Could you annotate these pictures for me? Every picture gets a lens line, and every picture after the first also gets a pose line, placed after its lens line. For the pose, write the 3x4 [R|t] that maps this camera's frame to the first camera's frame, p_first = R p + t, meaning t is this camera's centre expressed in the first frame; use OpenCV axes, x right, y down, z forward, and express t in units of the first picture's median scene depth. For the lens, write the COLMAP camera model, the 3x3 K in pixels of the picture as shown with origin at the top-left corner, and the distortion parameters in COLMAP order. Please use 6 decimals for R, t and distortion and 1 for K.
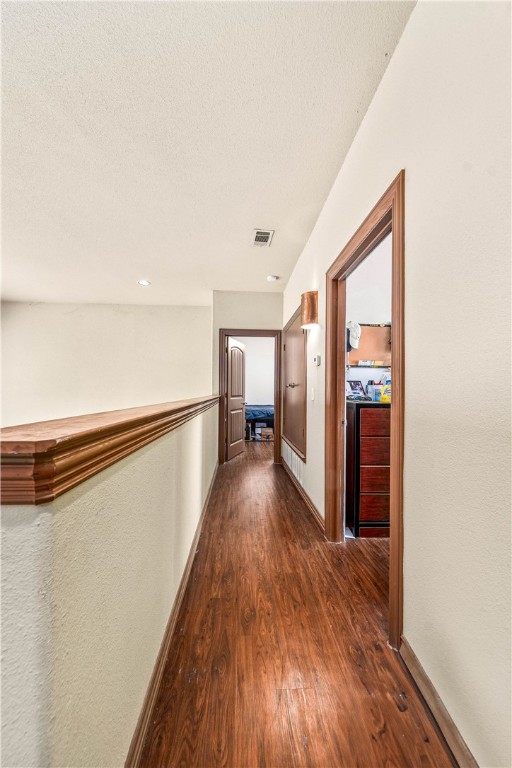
lens RADIAL K [[264.5, 0, 254.4], [0, 264.5, 386.6], [0, 0, 1]] dist [0.000239, 0.000103]
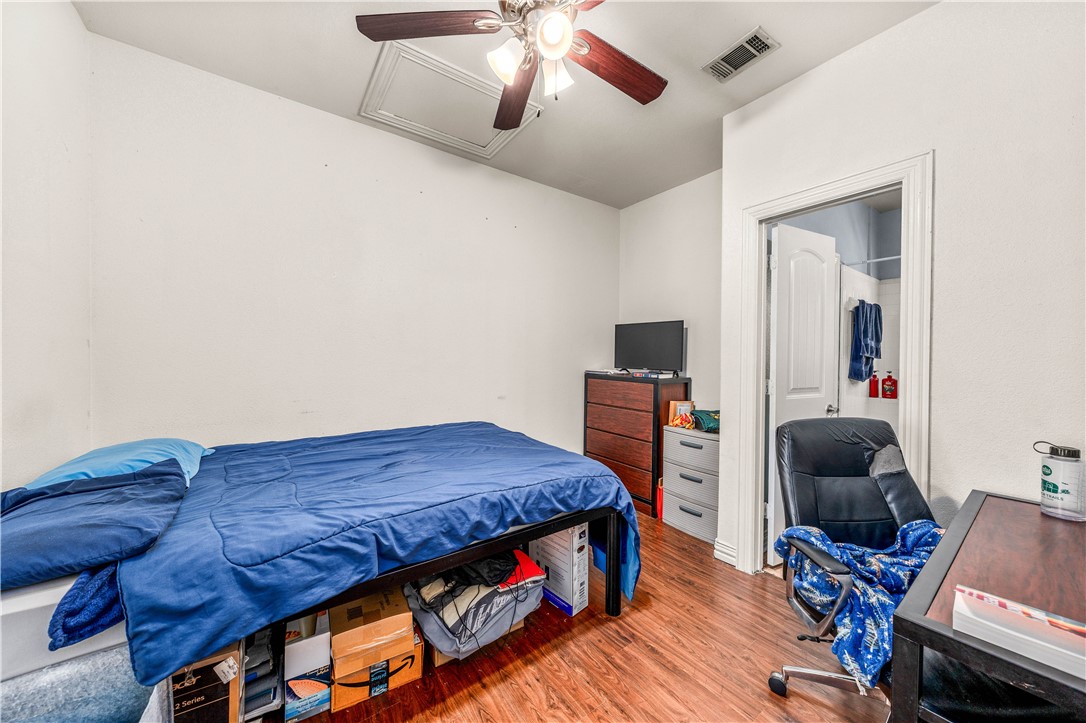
lens RADIAL K [[374.0, 0, 541.5], [0, 374.0, 361.6], [0, 0, 1]] dist [0.000239, 0.000103]
pose [[0.842553, -0.008925, 0.538540, 0.013753], [-0.001634, 0.999816, 0.019126, -0.000307], [-0.538611, -0.016995, 0.842383, 0.764381]]
